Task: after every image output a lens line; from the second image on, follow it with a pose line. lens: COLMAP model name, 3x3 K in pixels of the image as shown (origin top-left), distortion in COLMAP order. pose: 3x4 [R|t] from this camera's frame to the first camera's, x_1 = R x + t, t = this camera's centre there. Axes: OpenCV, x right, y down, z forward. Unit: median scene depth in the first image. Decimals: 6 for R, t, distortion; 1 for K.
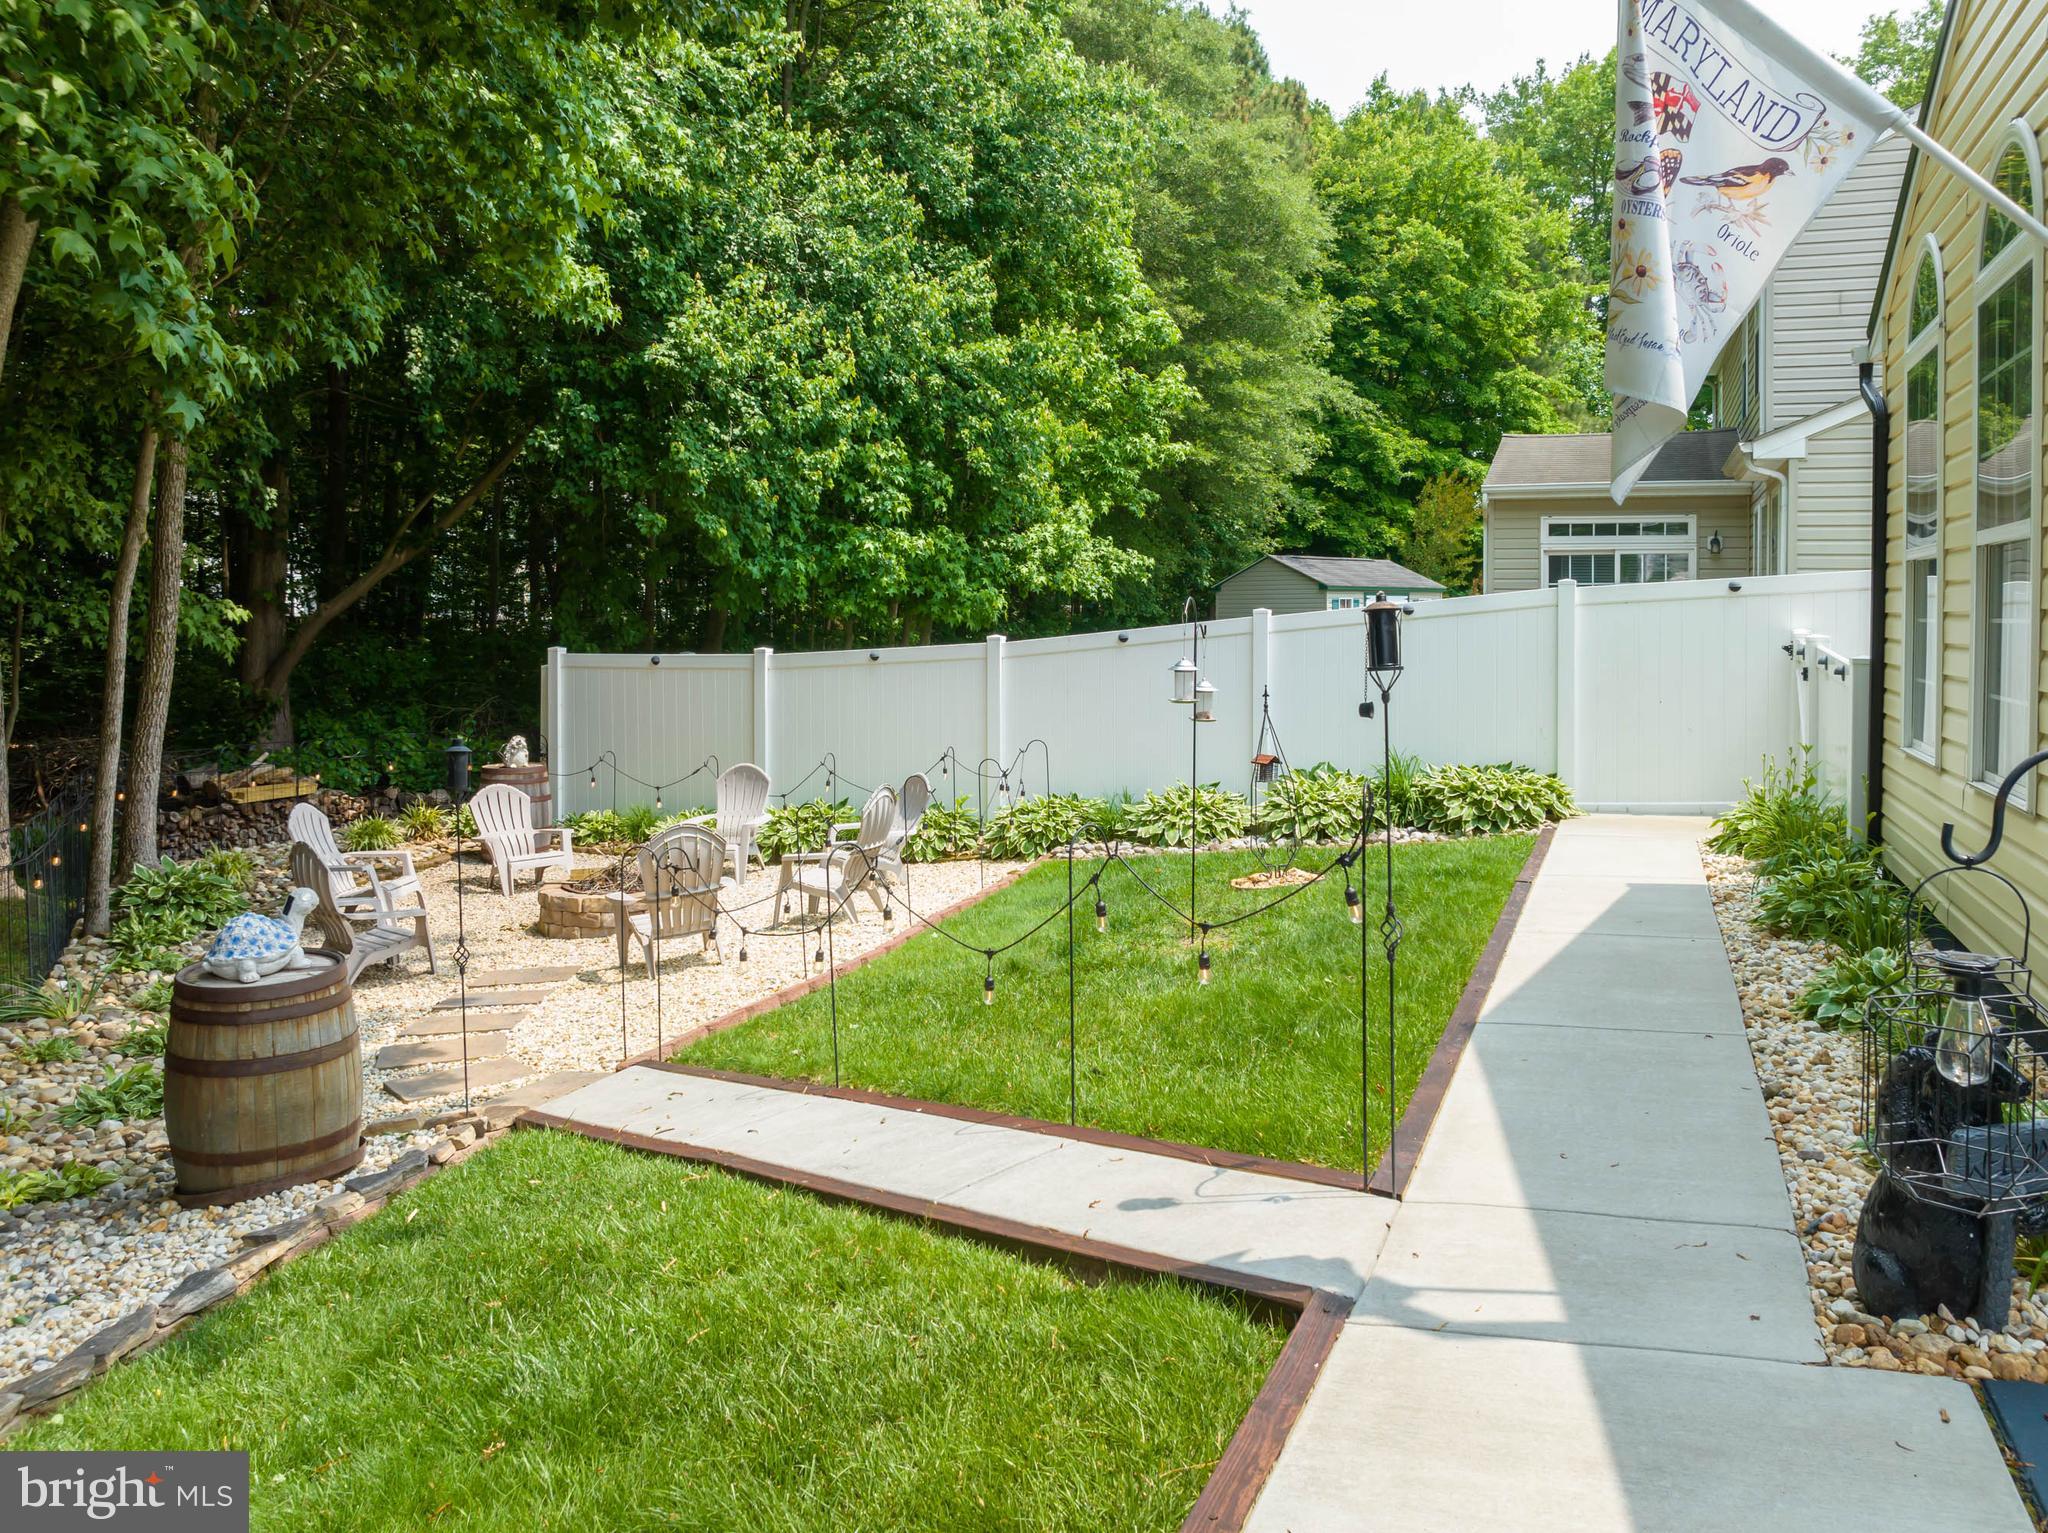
lens RADIAL K [[1406.3, 0, 1033.2], [0, 1406.3, 645.7], [0, 0, 1]] dist [0.025249, 0.000319]
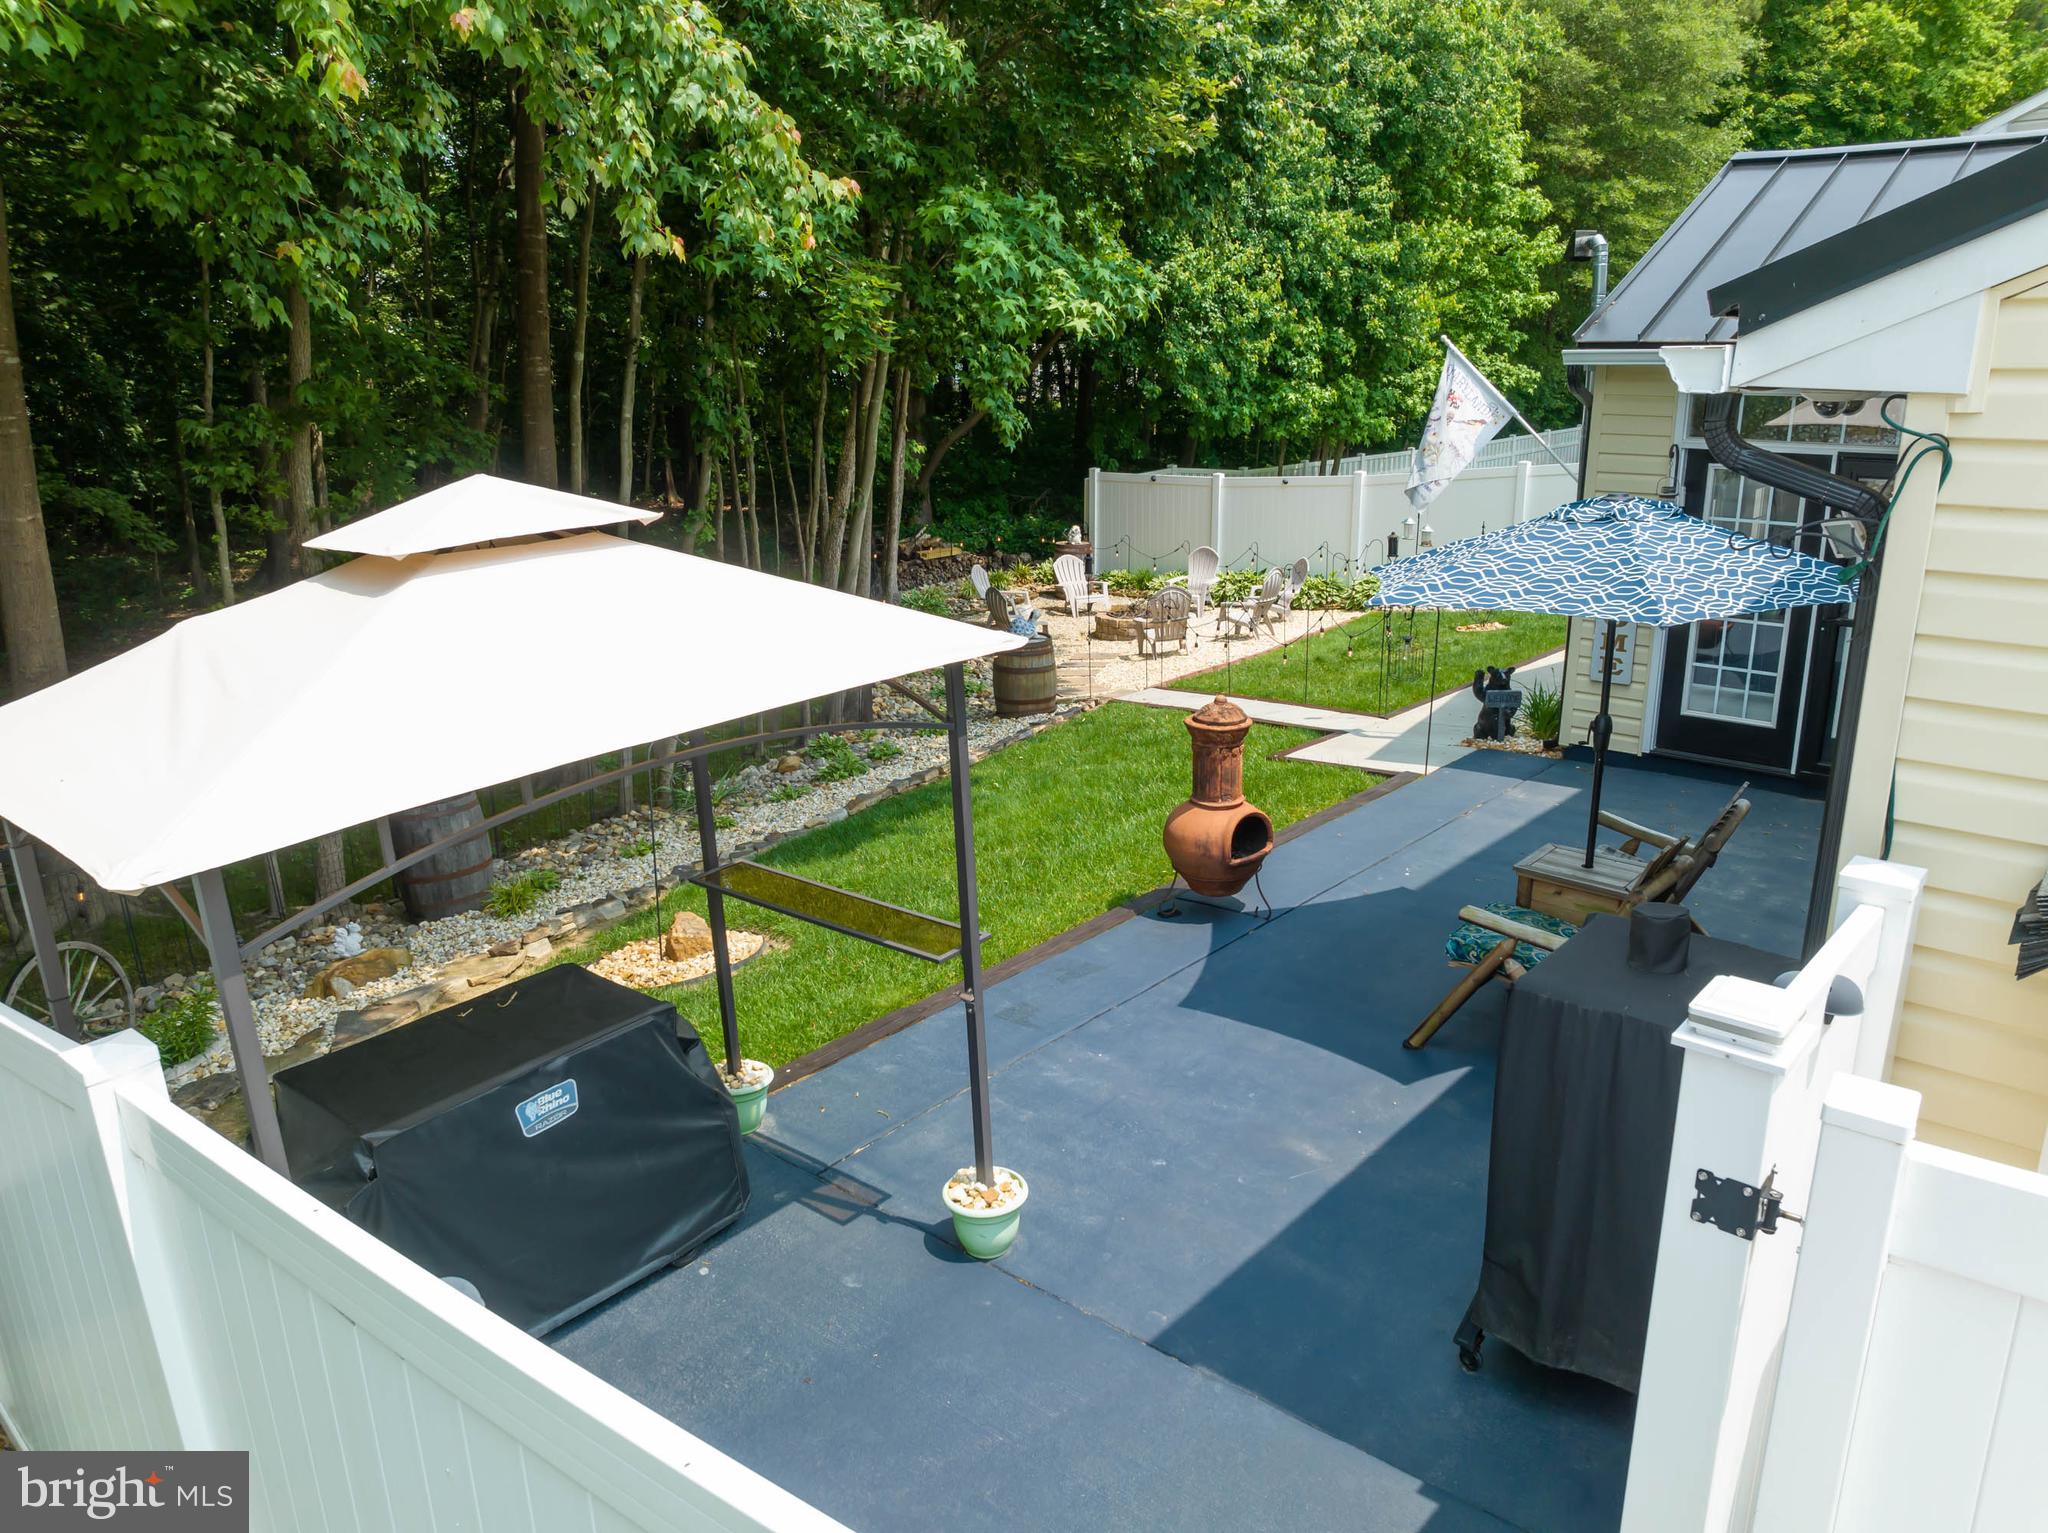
lens RADIAL K [[1438.3, 0, 1037.7], [0, 1438.3, 792.5], [0, 0, 1]] dist [-0.033844, 0.004177]
pose [[0.946608, 0.080332, -0.312217, 0.148187], [0.010420, 0.960327, 0.278680, -0.102487], [0.322218, -0.267054, 0.908217, -0.629911]]
